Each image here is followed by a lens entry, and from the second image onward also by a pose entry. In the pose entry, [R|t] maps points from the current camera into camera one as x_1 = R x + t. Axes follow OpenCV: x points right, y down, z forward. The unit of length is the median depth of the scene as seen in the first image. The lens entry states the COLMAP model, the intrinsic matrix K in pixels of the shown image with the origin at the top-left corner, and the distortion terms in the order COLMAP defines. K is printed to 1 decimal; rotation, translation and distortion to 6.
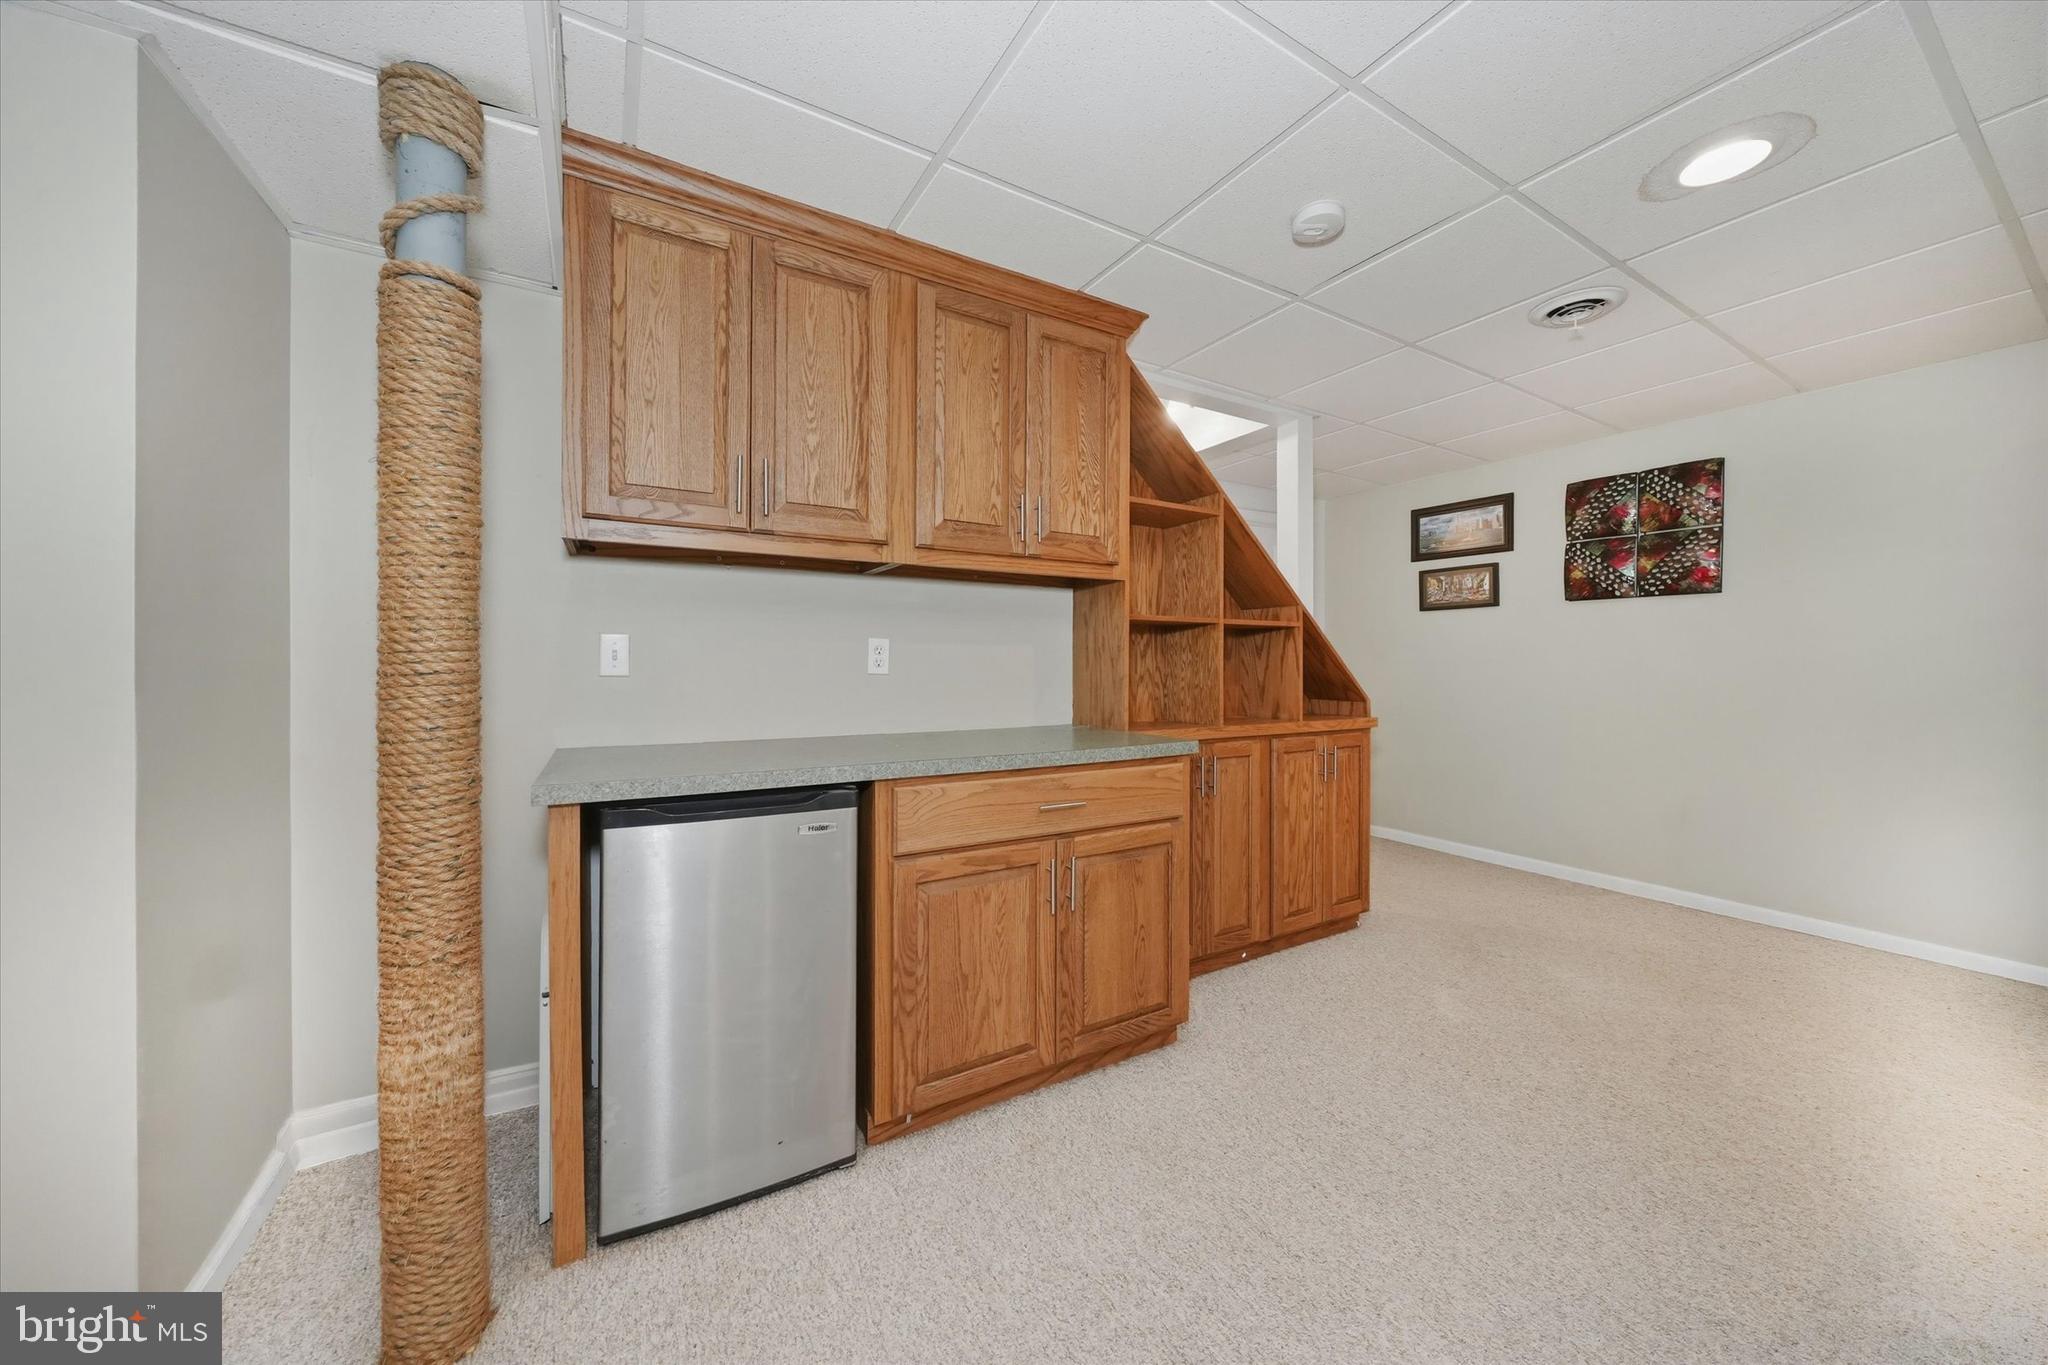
lens RADIAL K [[726.6, 0, 1002.7], [0, 726.6, 666.8], [0, 0, 1]] dist [-0.012979, -0.000017]
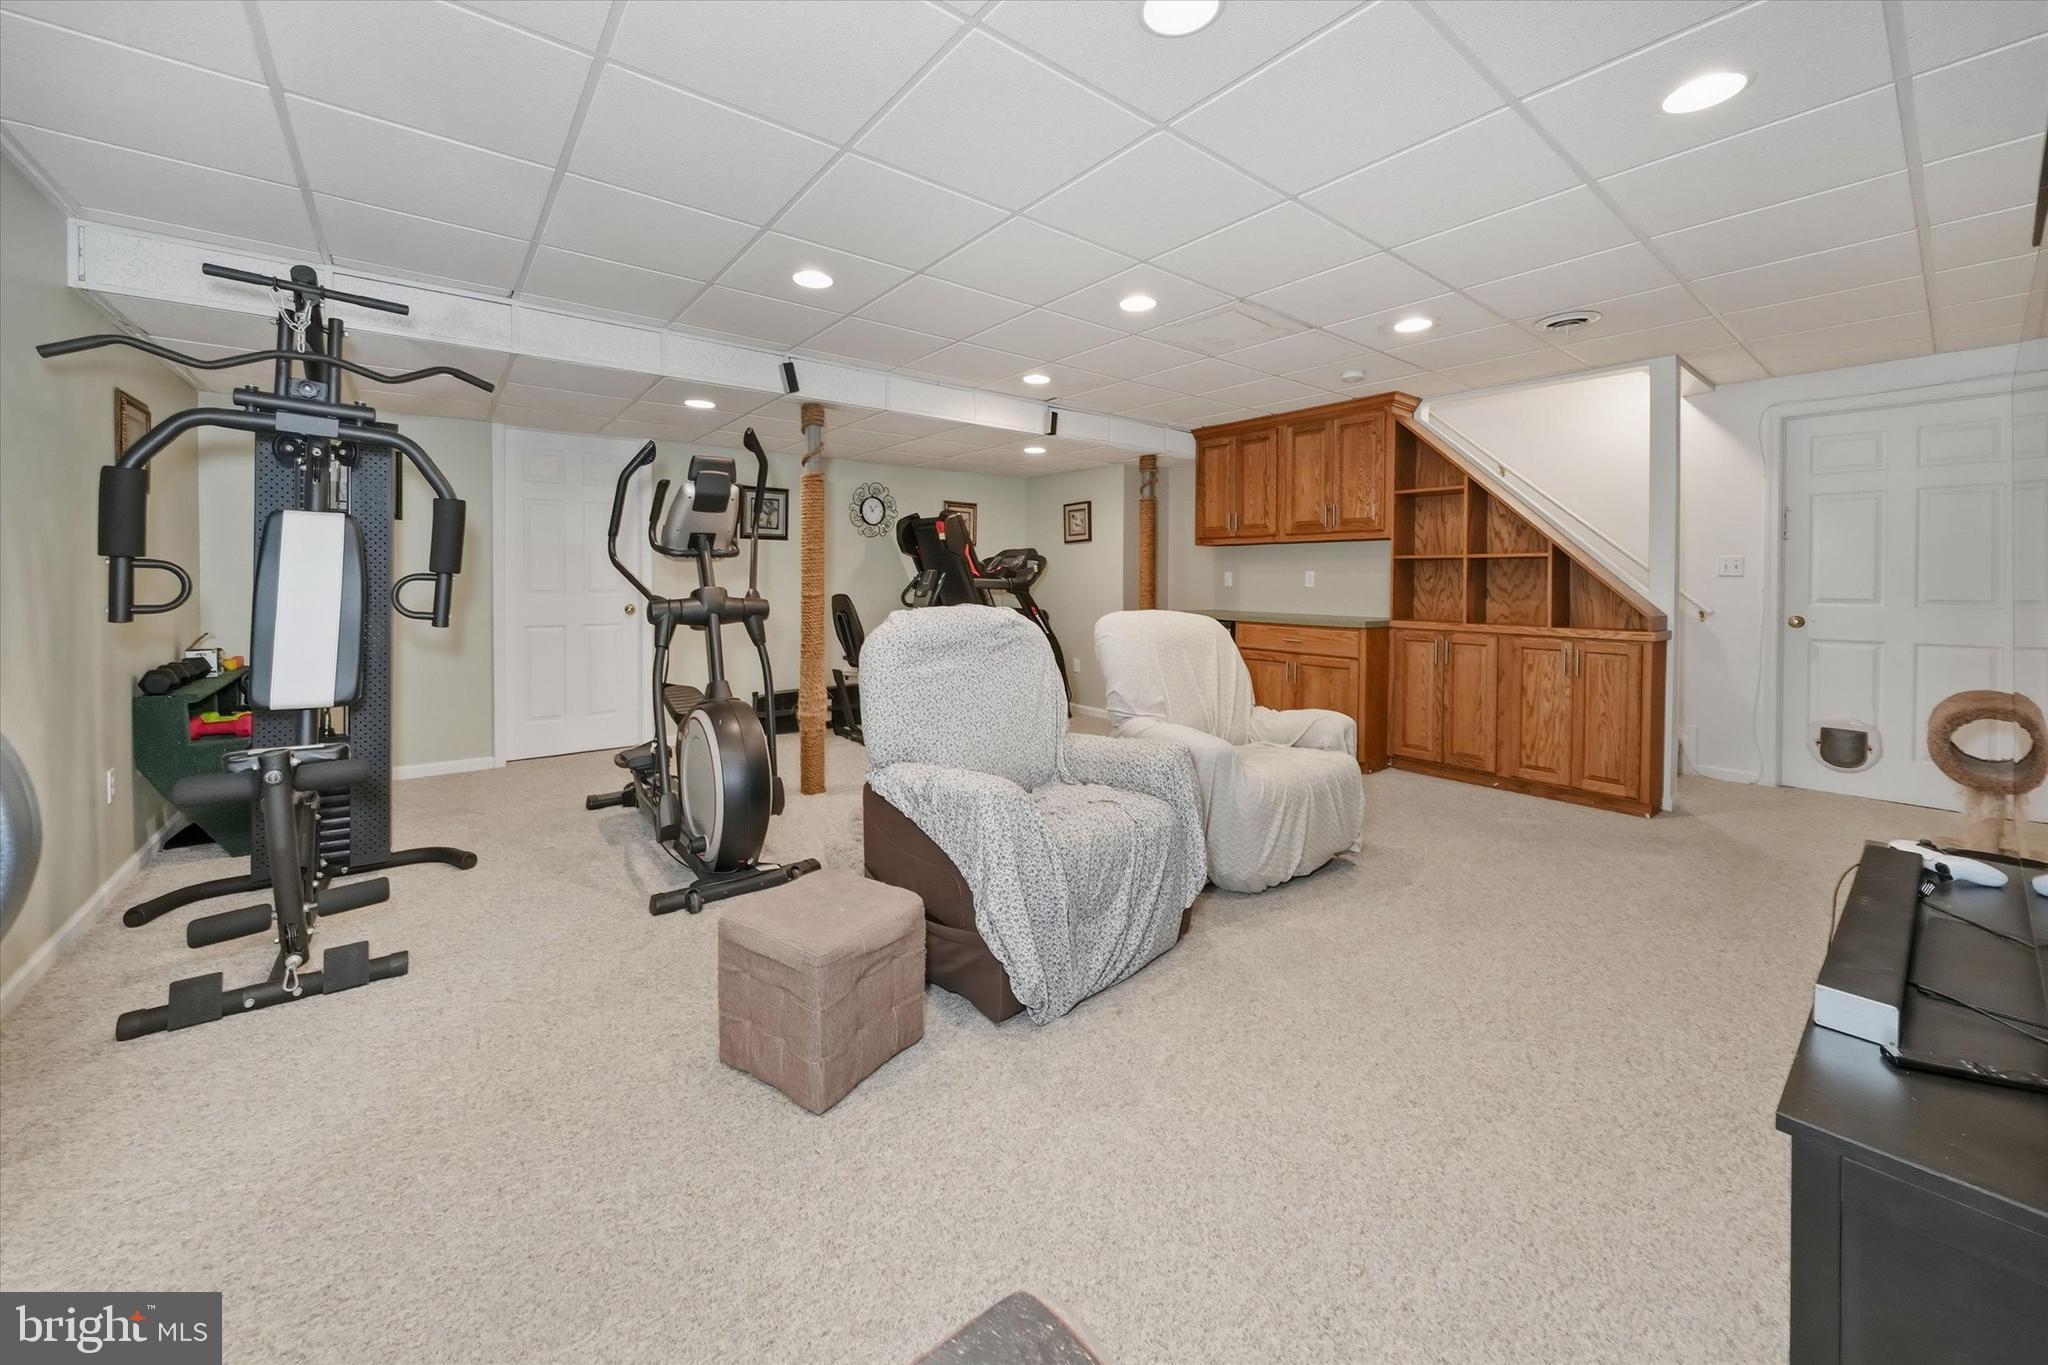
lens RADIAL K [[759.2, 0, 1024.0], [0, 759.2, 682.5], [0, 0, 1]] dist [-0.013359, 0.000012]
pose [[0.096585, 0.136402, -0.985934, 2.142004], [-0.007425, 0.990636, 0.136326, -0.010060], [0.995297, -0.005847, 0.096693, -0.132608]]
